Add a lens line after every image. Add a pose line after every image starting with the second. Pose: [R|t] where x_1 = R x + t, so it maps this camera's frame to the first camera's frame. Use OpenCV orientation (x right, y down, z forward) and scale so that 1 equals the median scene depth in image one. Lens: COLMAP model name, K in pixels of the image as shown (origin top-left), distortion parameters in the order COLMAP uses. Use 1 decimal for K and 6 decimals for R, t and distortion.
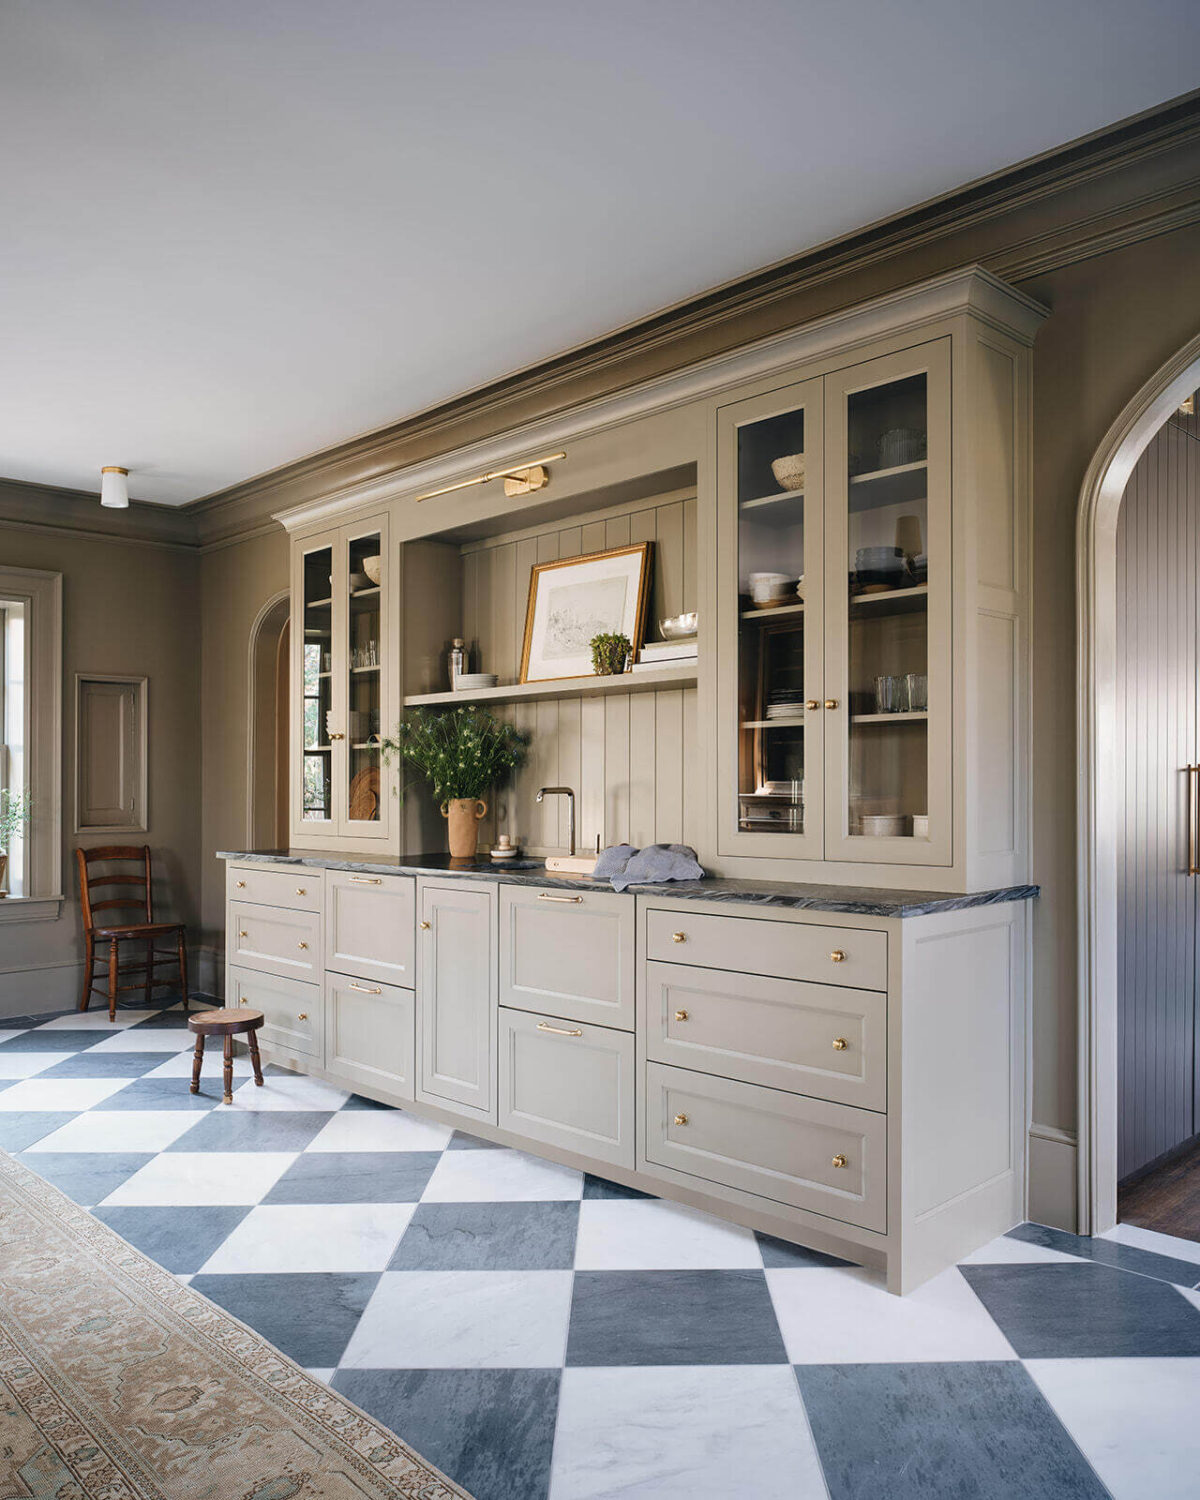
lens RADIAL K [[1245.0, 0, 666.4], [0, 1245.0, 770.0], [0, 0, 1]] dist [-0.017028, 0.011324]
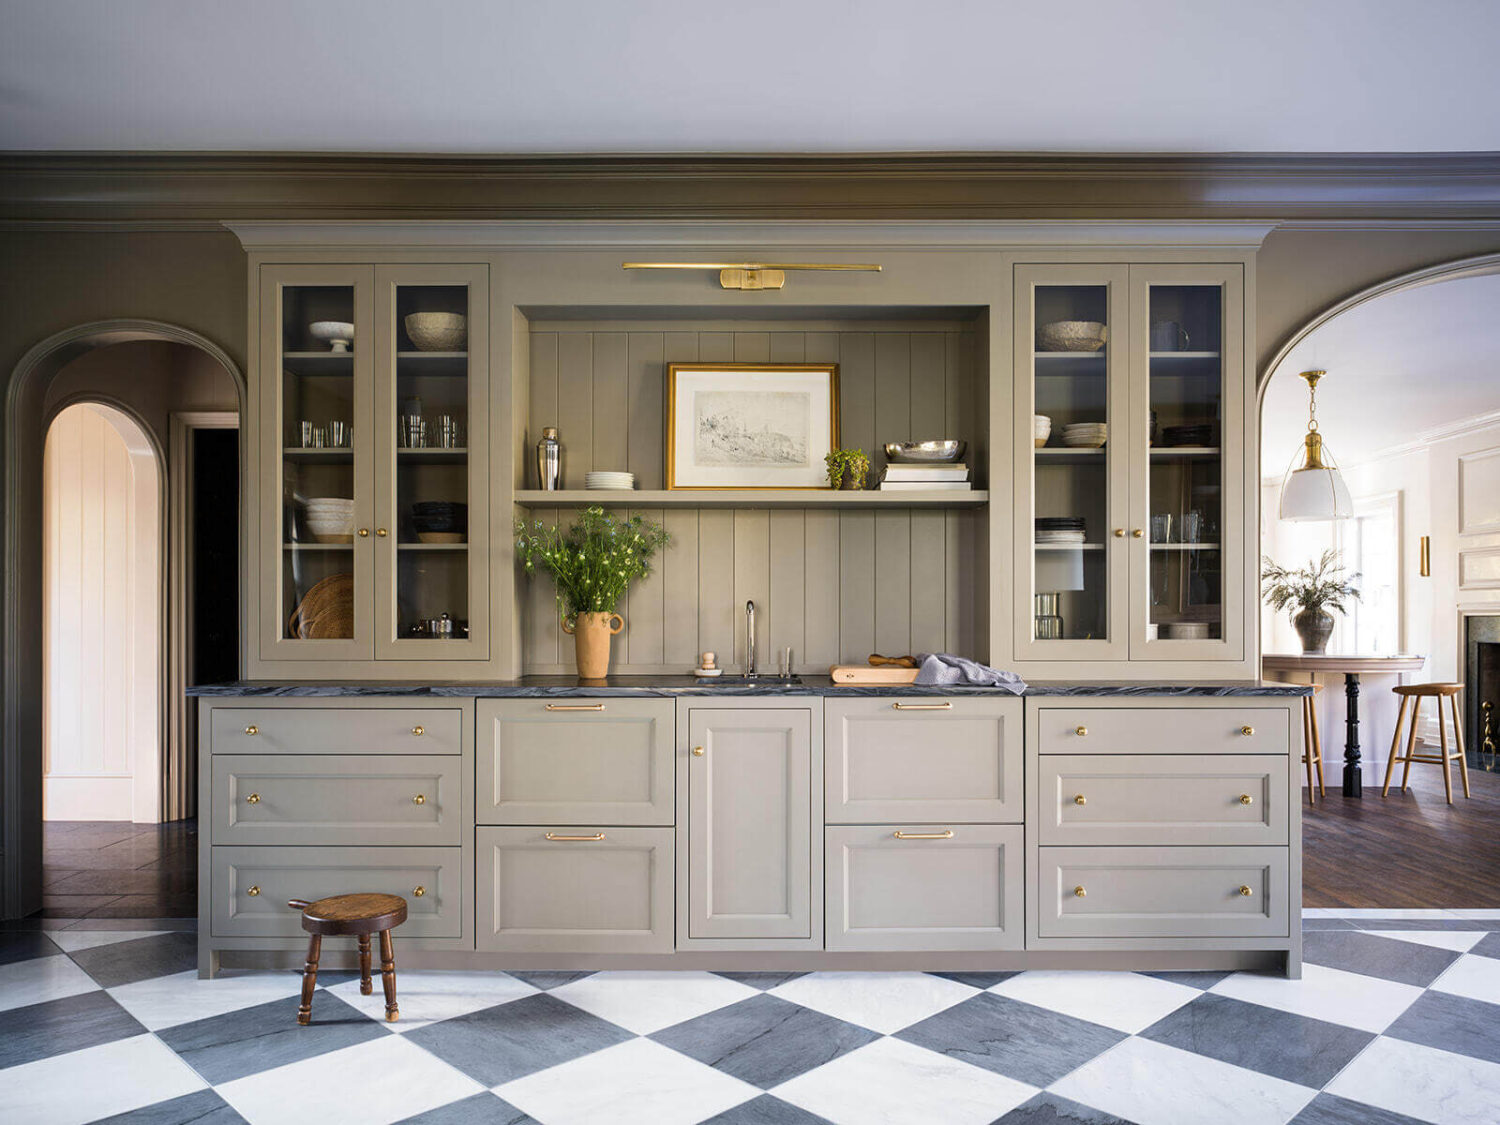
lens RADIAL K [[1105.4, 0, 791.7], [0, 1105.4, 614.6], [0, 0, 1]] dist [-0.003454, -0.000997]
pose [[0.676438, 0.008713, 0.736448, -0.670897], [-0.013235, 0.999912, 0.000327, 0.023552], [-0.736380, -0.009968, 0.676494, 0.379840]]
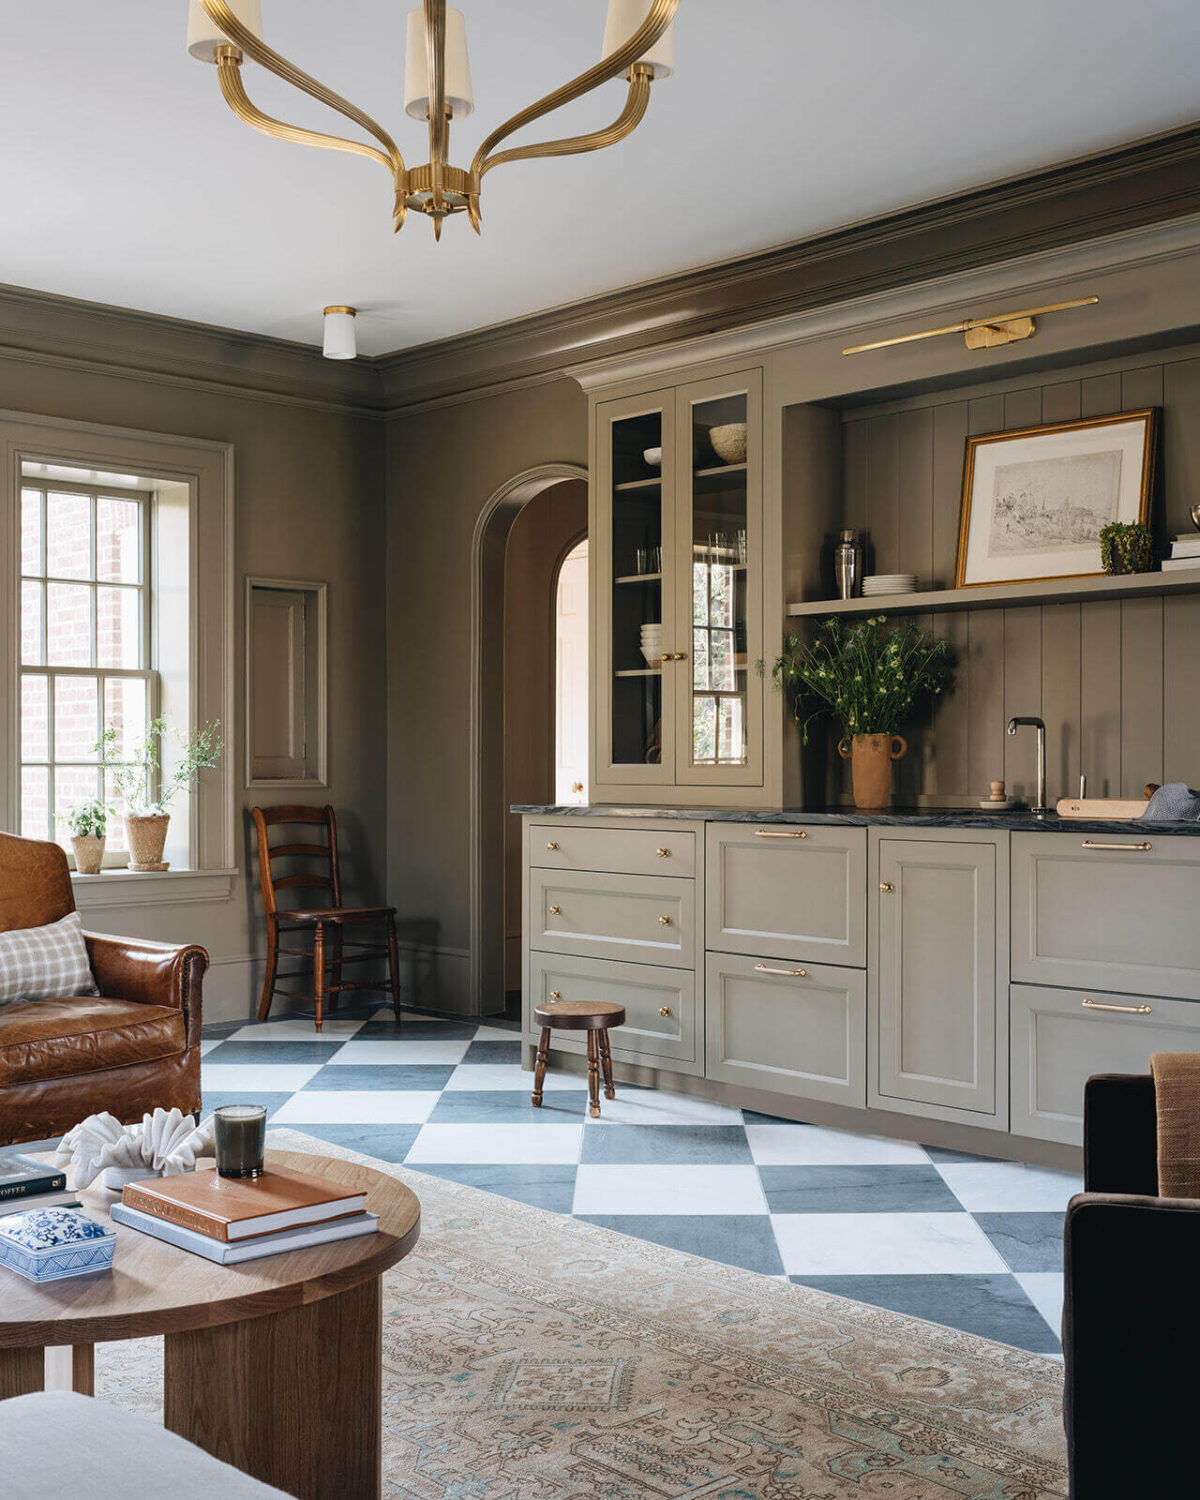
lens RADIAL K [[1849.0, 0, 605.5], [0, 1849.0, 741.9], [0, 0, 1]] dist [-0.012591, 0.000000]
pose [[0.999910, 0.005582, -0.012193, -0.328543], [-0.005597, 0.999984, -0.001231, 0.031431], [0.012186, 0.001299, 0.999925, -0.171539]]
